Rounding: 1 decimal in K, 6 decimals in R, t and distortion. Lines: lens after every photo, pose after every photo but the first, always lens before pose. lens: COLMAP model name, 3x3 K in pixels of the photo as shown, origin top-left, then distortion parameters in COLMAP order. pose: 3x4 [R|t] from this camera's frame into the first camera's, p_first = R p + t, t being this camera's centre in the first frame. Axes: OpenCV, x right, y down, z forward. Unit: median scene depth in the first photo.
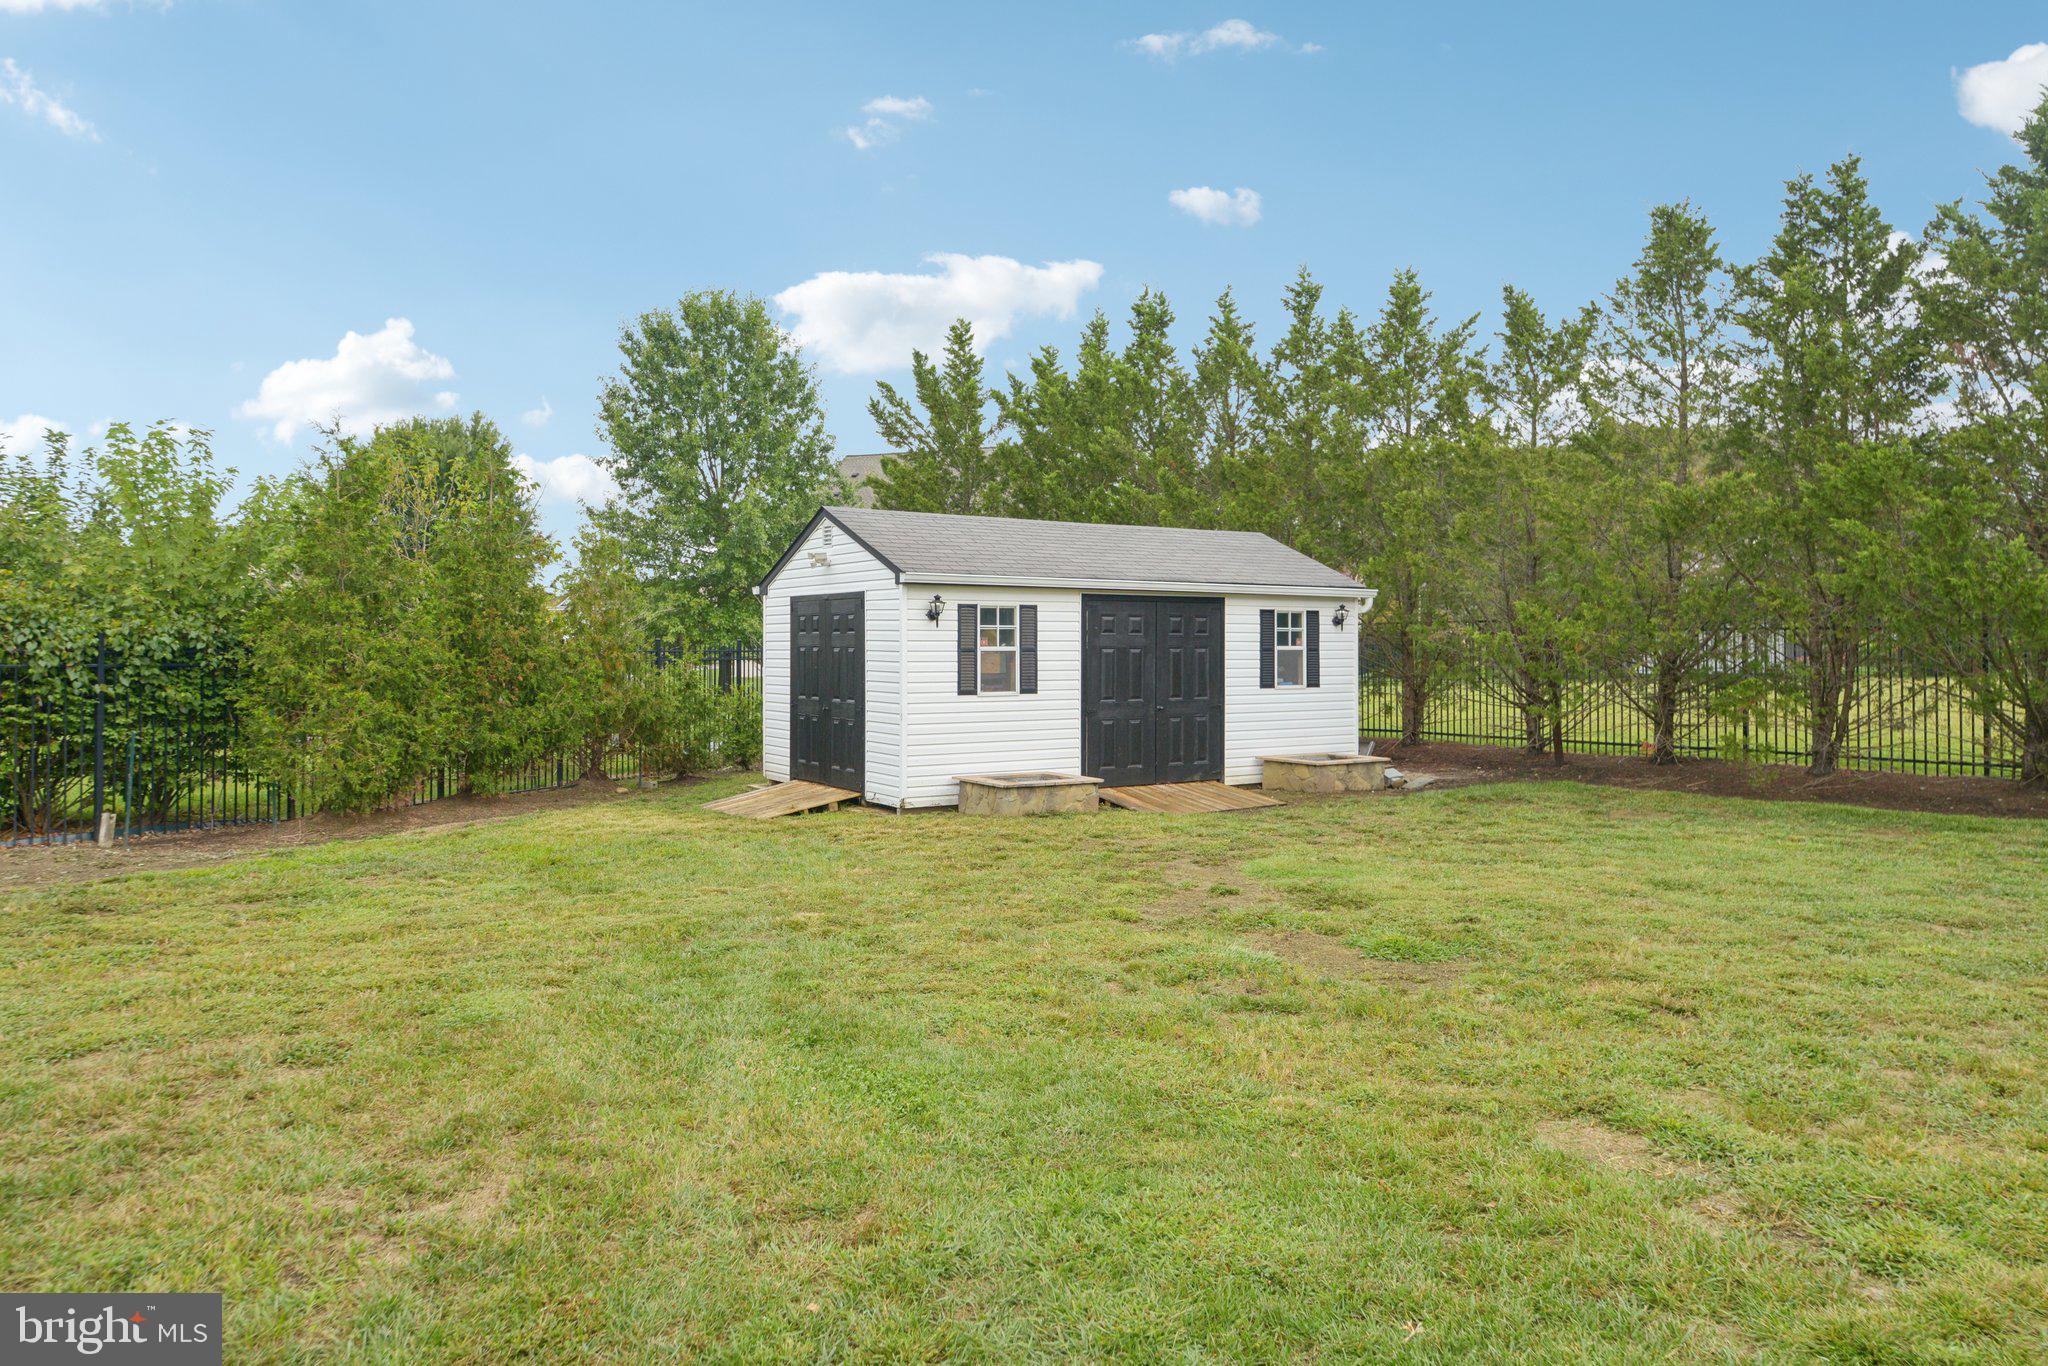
lens RADIAL K [[1420.7, 0, 1029.8], [0, 1420.7, 633.4], [0, 0, 1]] dist [0.032362, 0.000230]
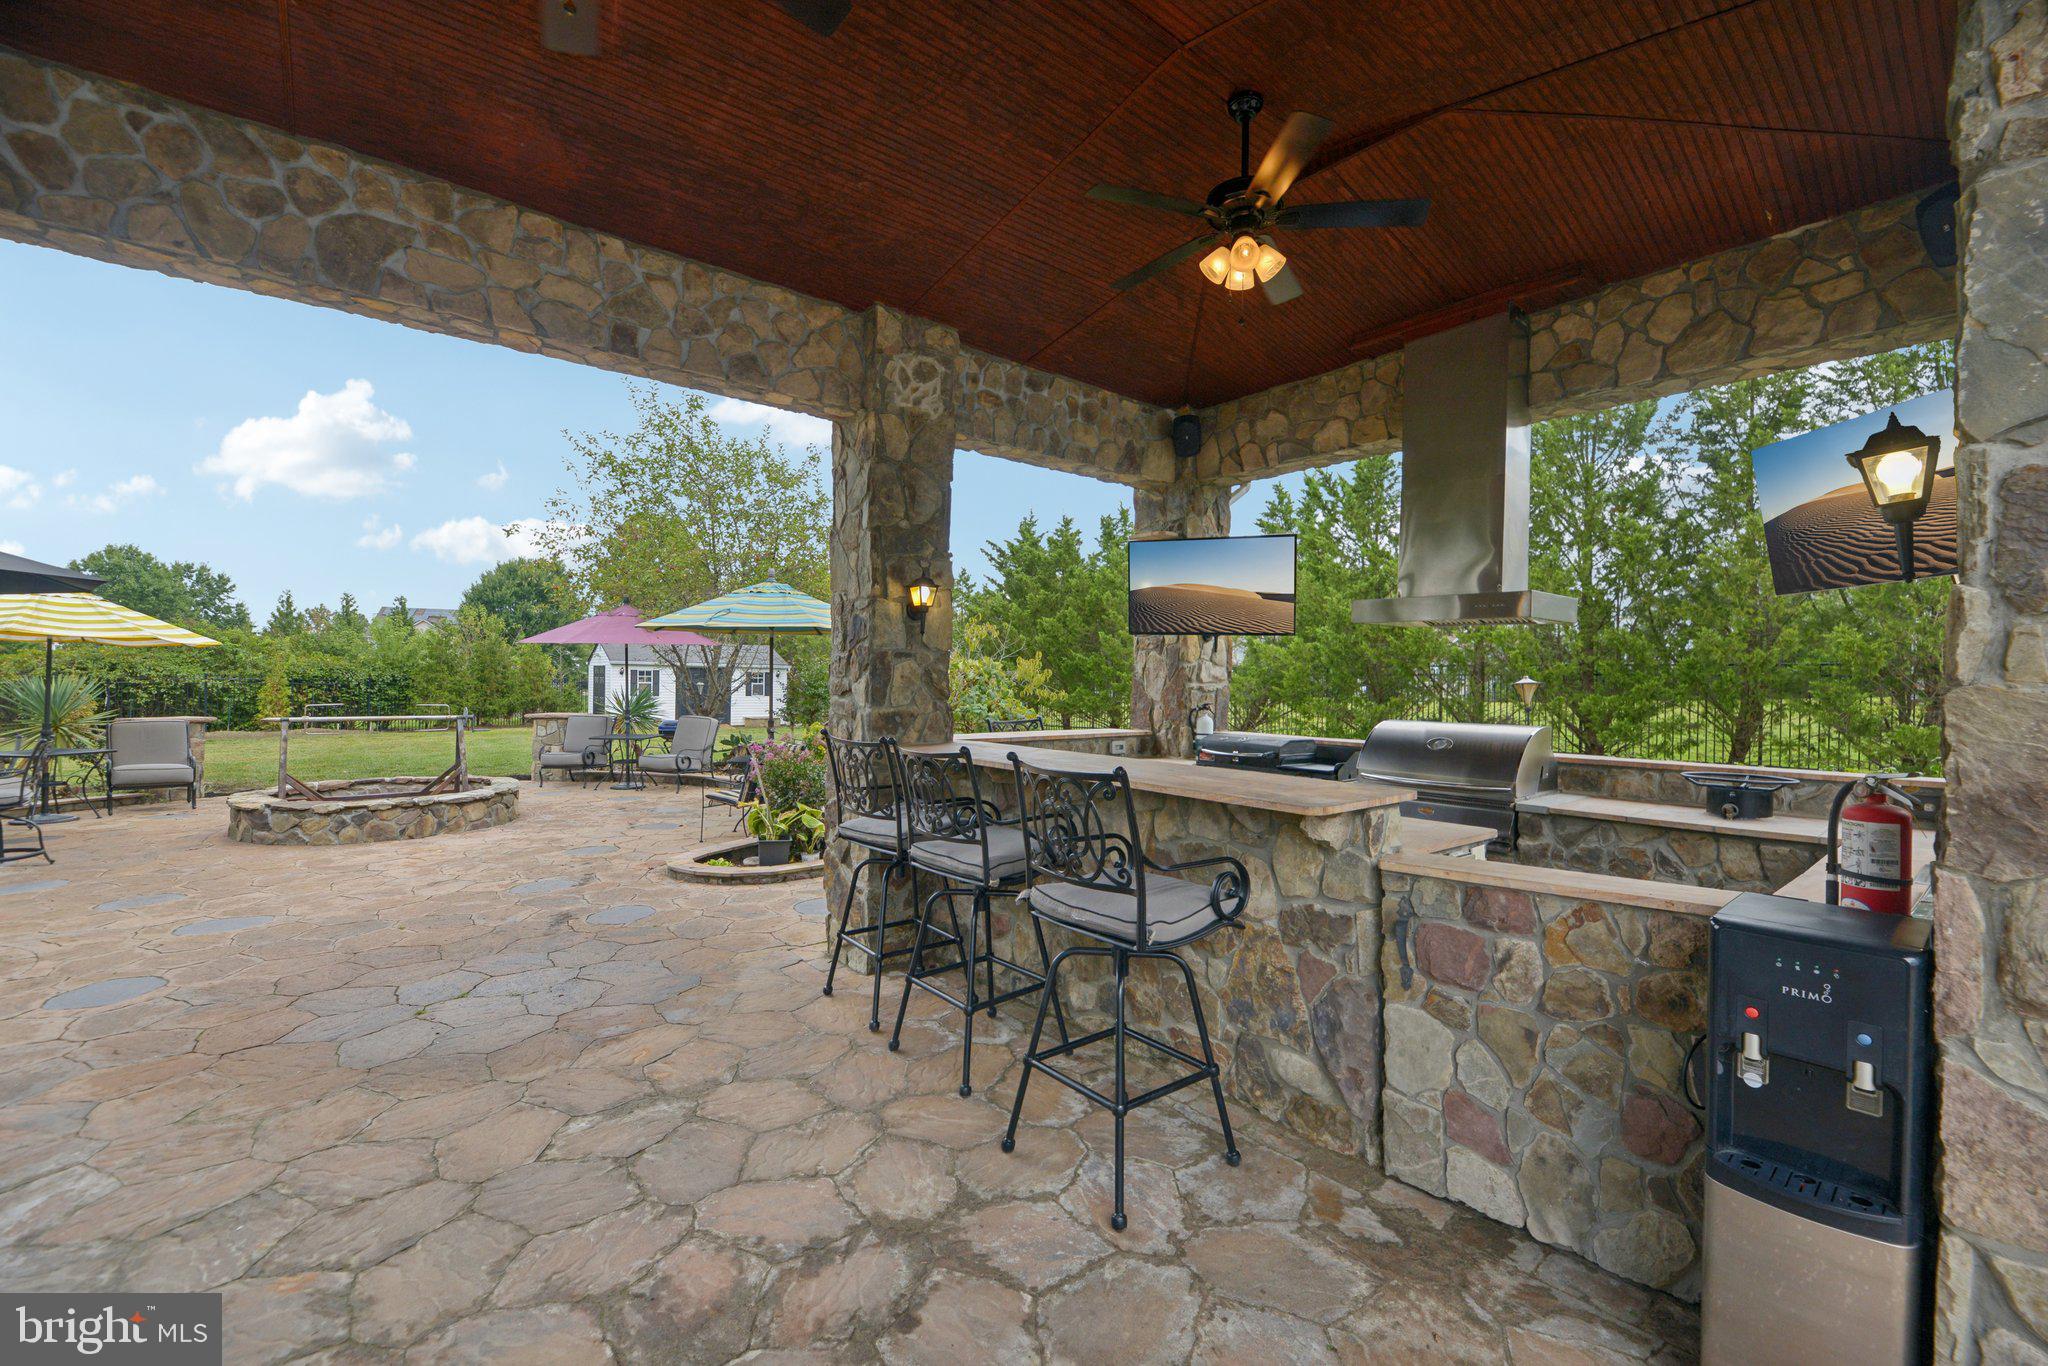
lens RADIAL K [[838.2, 0, 1030.3], [0, 838.2, 684.9], [0, 0, 1]] dist [-0.002163, -0.000706]
pose [[0.992749, 0.014639, 0.119314, 0.628128], [-0.016452, 0.999763, 0.014226, -0.027092], [-0.119078, -0.016086, 0.992755, -1.072503]]
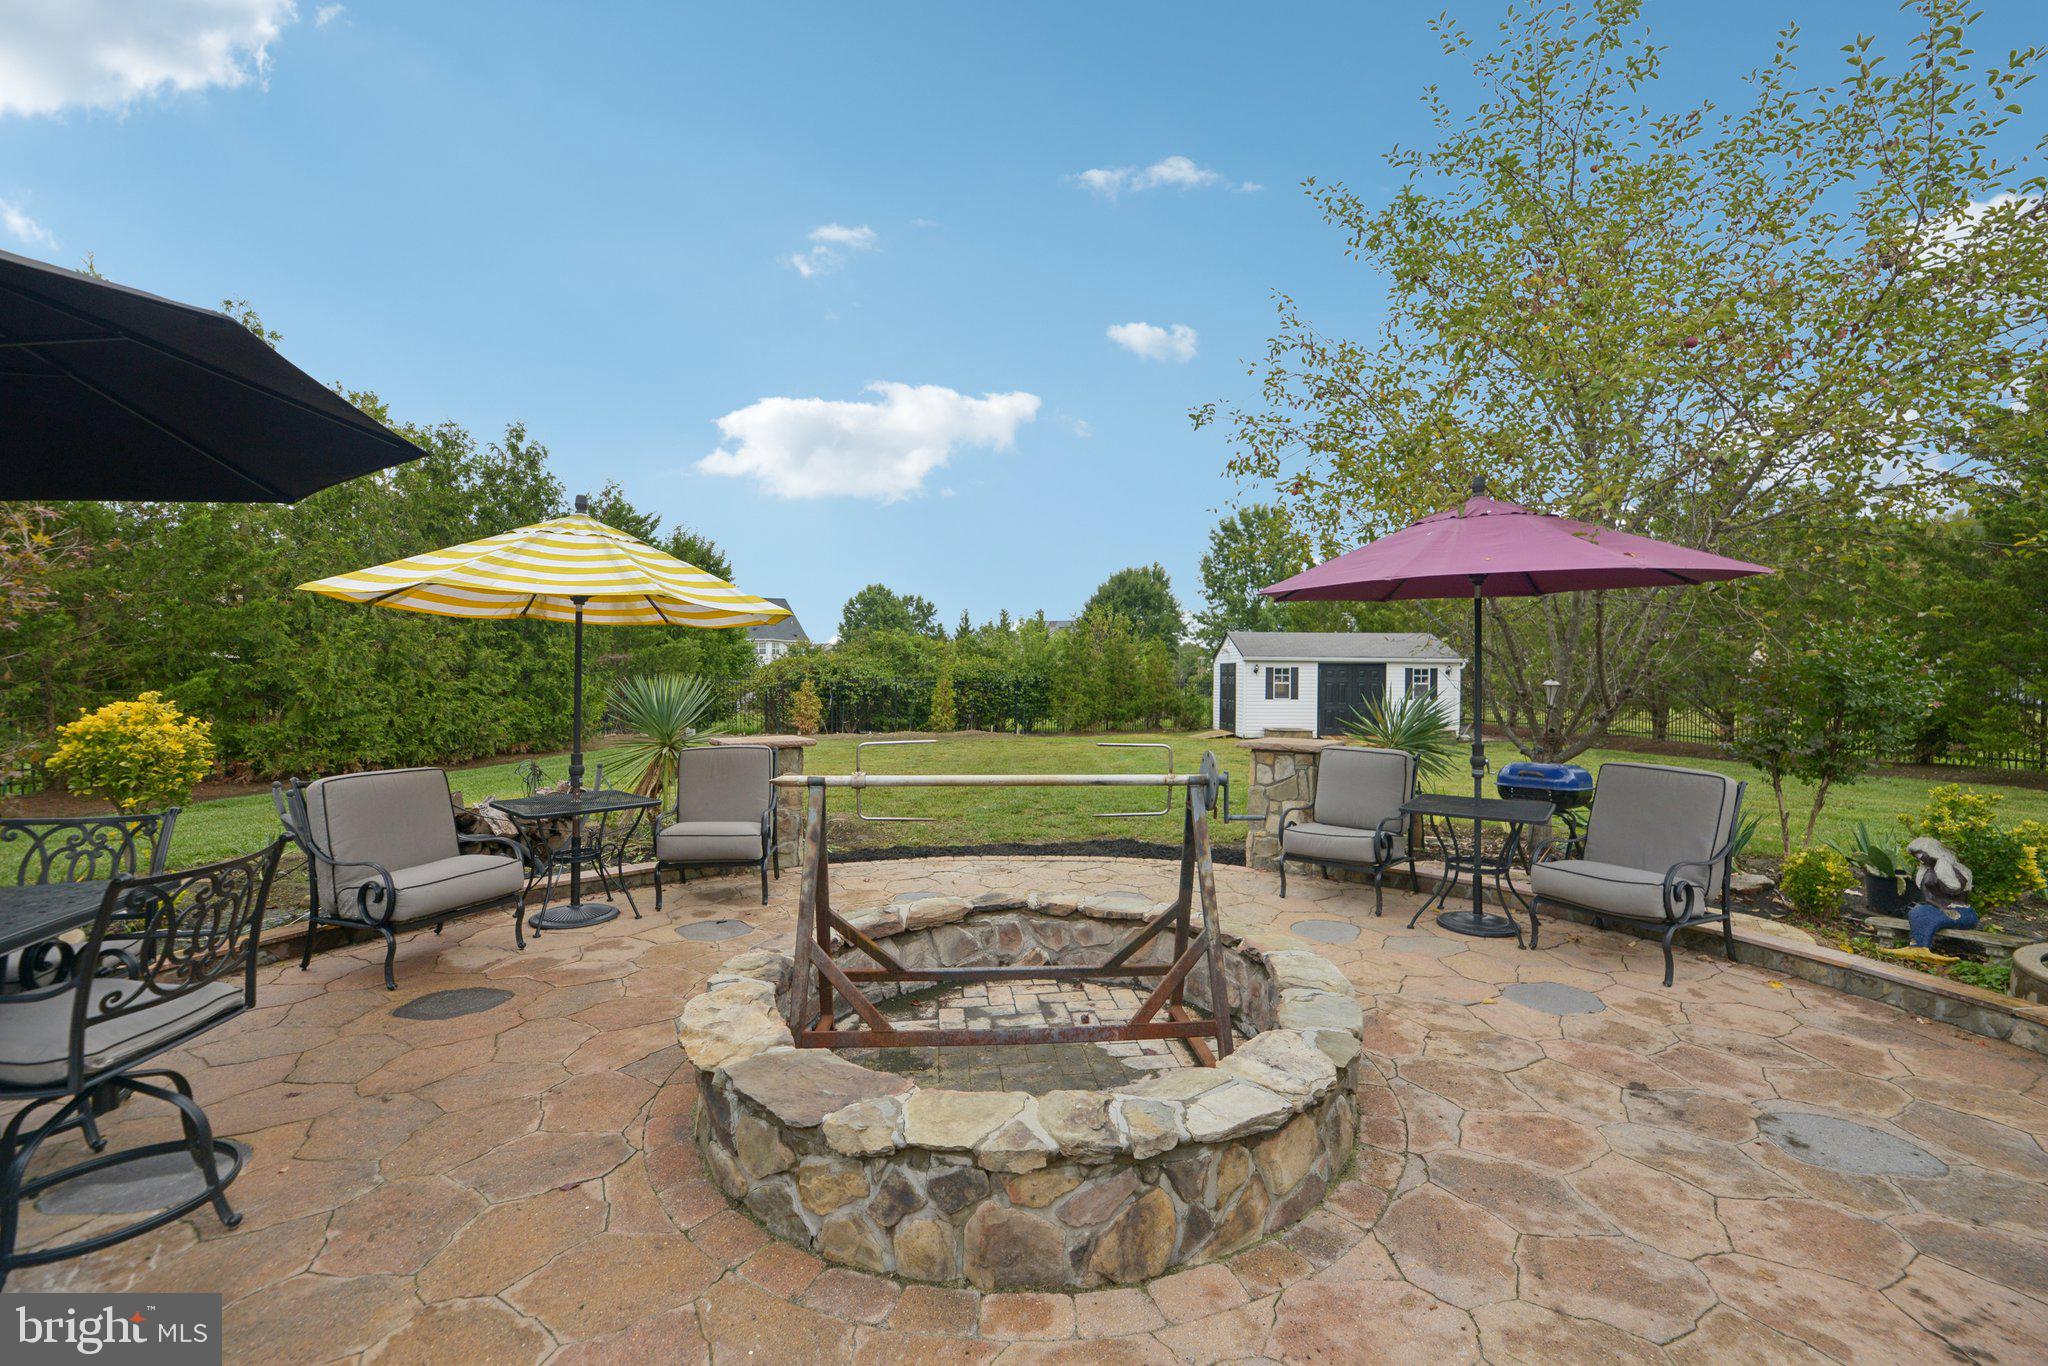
lens RADIAL K [[817.6, 0, 1027.6], [0, 817.6, 745.2], [0, 0, 1]] dist [-0.000827, -0.000075]
pose [[0.857989, 0.047729, -0.511446, 0.359918], [-0.000020, 0.995677, 0.092885, -0.016397], [0.513669, -0.079684, 0.854280, -0.620987]]
